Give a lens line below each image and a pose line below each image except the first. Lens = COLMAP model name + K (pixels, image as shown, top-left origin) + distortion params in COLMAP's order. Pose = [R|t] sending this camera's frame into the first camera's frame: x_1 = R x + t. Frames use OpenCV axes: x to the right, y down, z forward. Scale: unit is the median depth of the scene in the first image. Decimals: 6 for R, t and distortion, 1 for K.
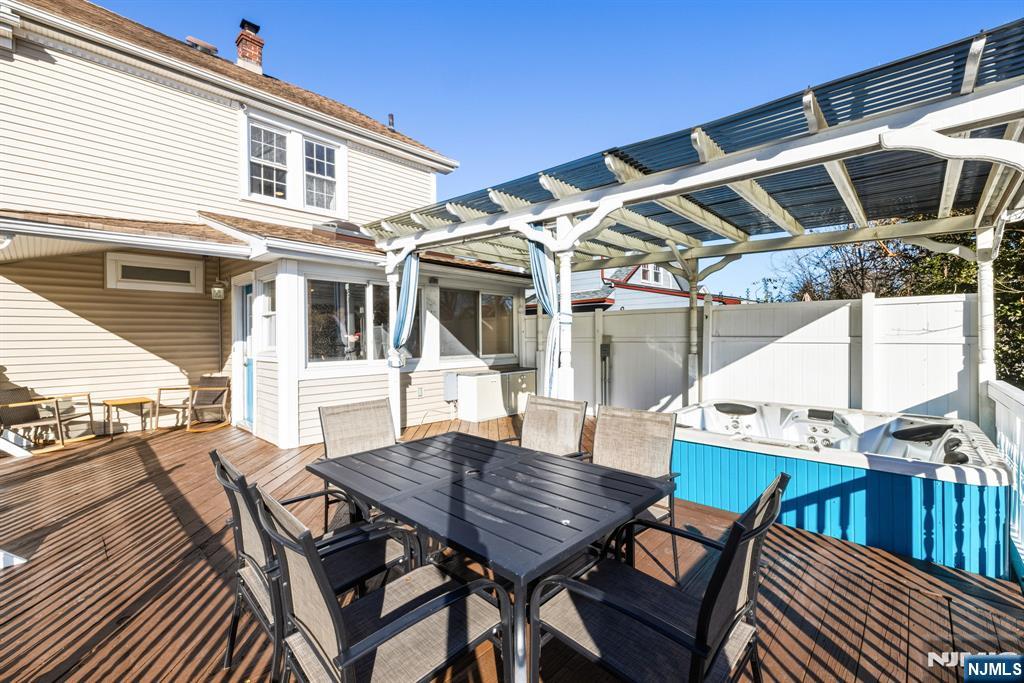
lens RADIAL K [[432.2, 0, 512.0], [0, 432.2, 341.5], [0, 0, 1]] dist [-0.000109, 0.000180]
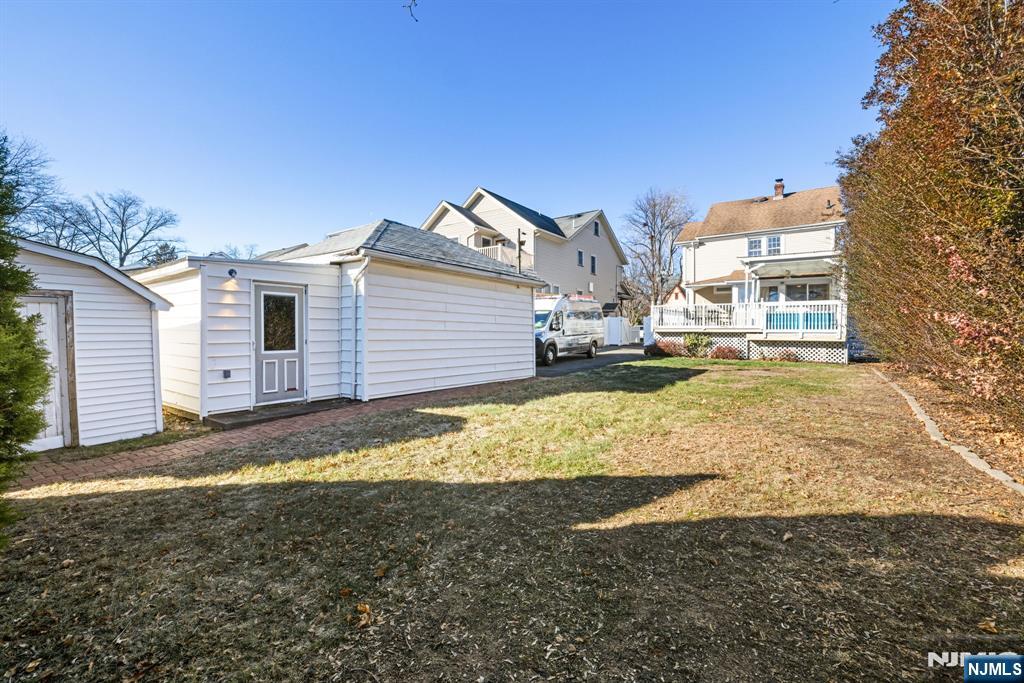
lens RADIAL K [[433.5, 0, 511.3], [0, 433.5, 333.3], [0, 0, 1]] dist [0.000126, -0.000134]
pose [[0.145036, 0.010106, -0.989375, 2.806042], [-0.011893, 0.999893, 0.008470, 0.233103], [0.989355, 0.010538, 0.145141, -1.479862]]
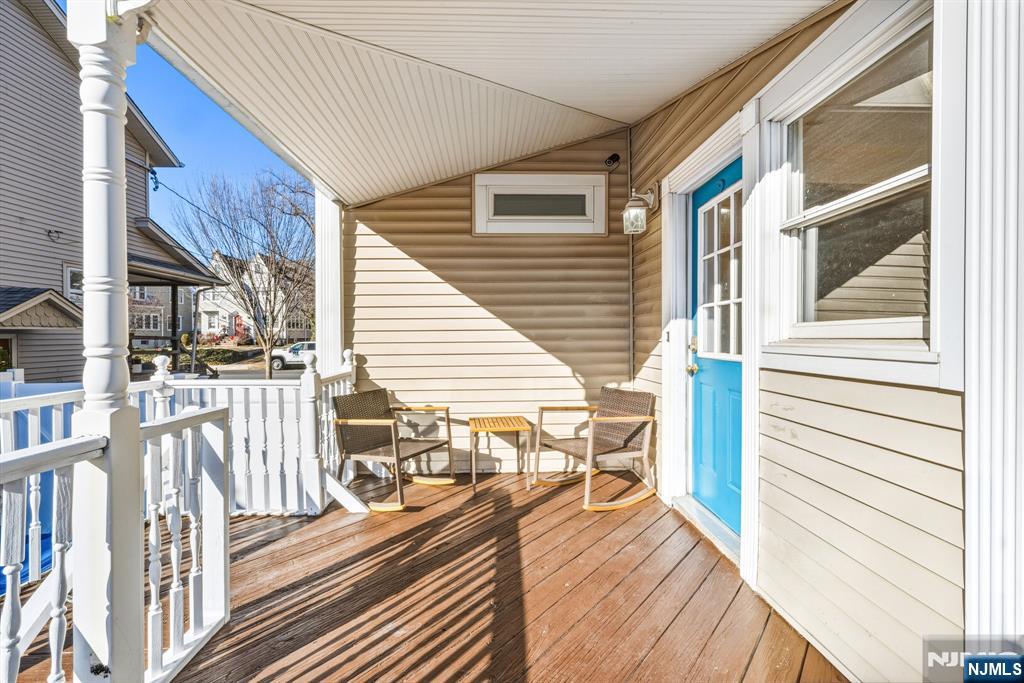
lens RADIAL K [[433.5, 0, 511.3], [0, 433.5, 333.3], [0, 0, 1]] dist [0.000126, -0.000134]
pose [[0.715209, 0.004319, -0.698897, -0.447401], [-0.007213, 0.999973, -0.001201, 0.016748], [0.698873, 0.005900, 0.715221, 0.565968]]
